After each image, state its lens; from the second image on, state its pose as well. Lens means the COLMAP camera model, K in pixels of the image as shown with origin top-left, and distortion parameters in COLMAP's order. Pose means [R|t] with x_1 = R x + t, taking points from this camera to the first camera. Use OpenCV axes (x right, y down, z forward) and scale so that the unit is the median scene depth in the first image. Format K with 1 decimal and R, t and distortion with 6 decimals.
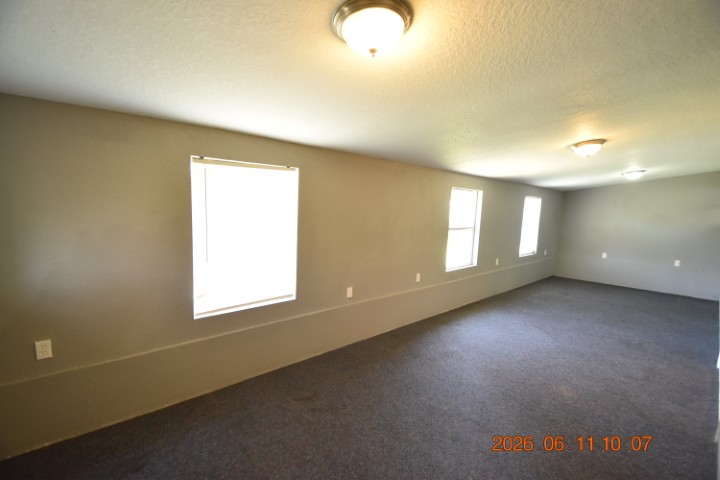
lens RADIAL K [[314.2, 0, 355.5], [0, 314.2, 240.5], [0, 0, 1]] dist [-0.002425, -0.007836]
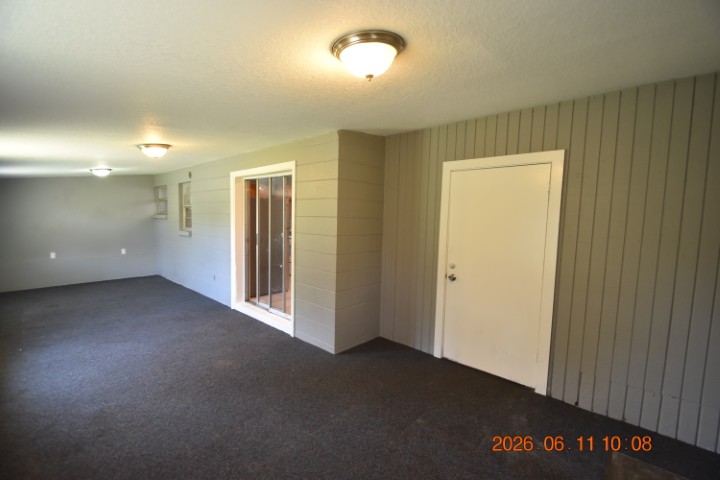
lens RADIAL K [[314.2, 0, 361.0], [0, 314.2, 241.3], [0, 0, 1]] dist [-0.002425, -0.007836]
pose [[-0.114740, -0.110842, 0.987192, -0.383759], [0.078930, 0.989597, 0.120285, -0.060168], [-0.990255, 0.091721, -0.104797, 0.418329]]
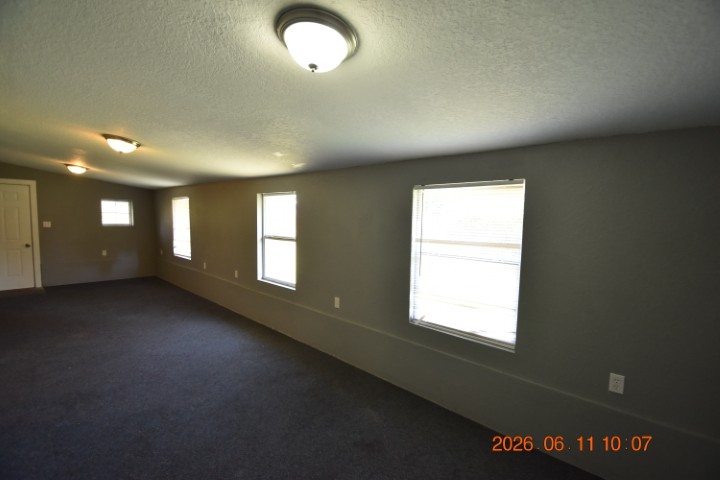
lens RADIAL K [[314.2, 0, 364.3], [0, 314.2, 243.0], [0, 0, 1]] dist [-0.002425, -0.007836]
pose [[0.139970, 0.045035, -0.989131, 1.665575], [-0.130291, 0.991116, 0.026688, -0.110149], [0.981546, 0.125140, 0.144594, 1.501684]]
